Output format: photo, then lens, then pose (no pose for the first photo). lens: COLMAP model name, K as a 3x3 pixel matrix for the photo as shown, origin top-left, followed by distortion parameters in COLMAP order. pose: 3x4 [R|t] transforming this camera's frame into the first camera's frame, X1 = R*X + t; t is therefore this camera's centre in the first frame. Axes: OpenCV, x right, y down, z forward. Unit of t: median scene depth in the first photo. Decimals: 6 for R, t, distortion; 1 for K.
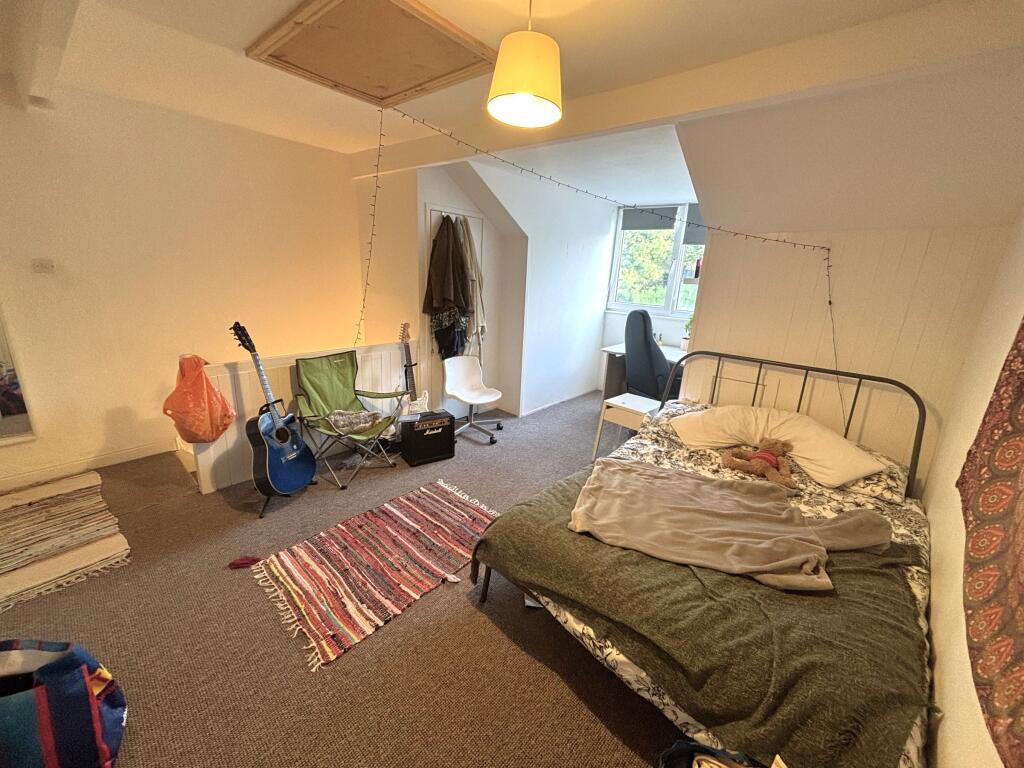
lens RADIAL K [[414.3, 0, 512.7], [0, 414.3, 383.6], [0, 0, 1]] dist [0.001444, -0.000361]
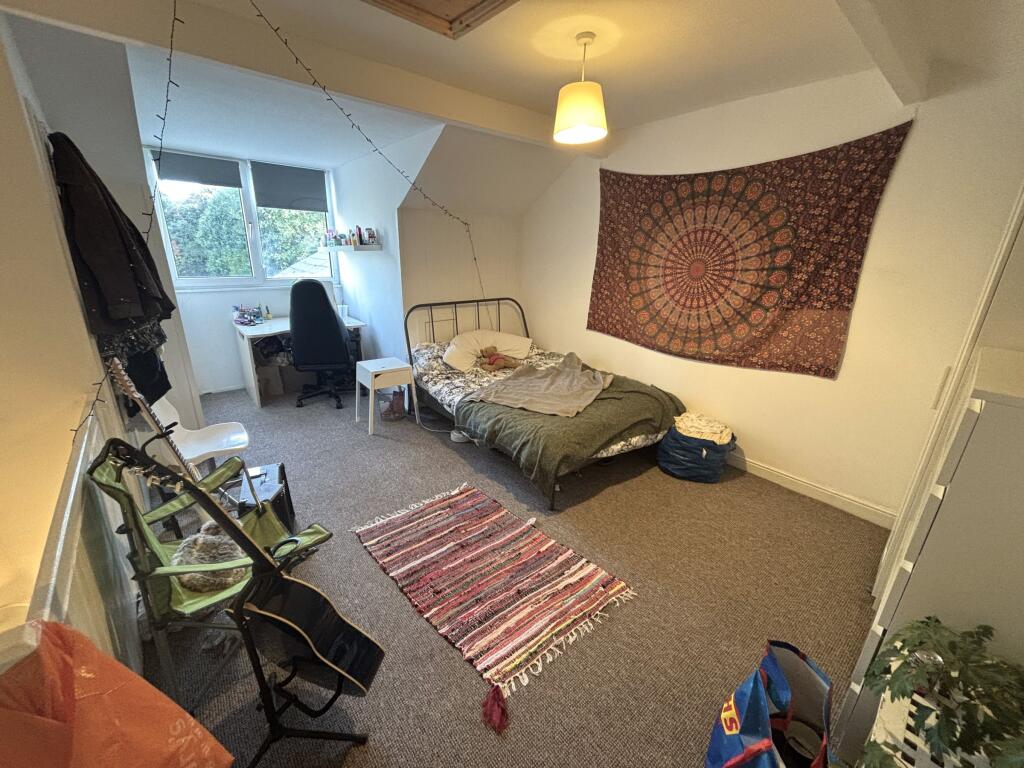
lens RADIAL K [[414.3, 0, 513.2], [0, 414.3, 380.4], [0, 0, 1]] dist [0.001444, -0.000361]
pose [[0.131654, -0.336576, 0.932408, -1.058846], [0.250648, 0.921333, 0.297187, -0.237412], [-0.959084, 0.194580, 0.205659, 0.718619]]
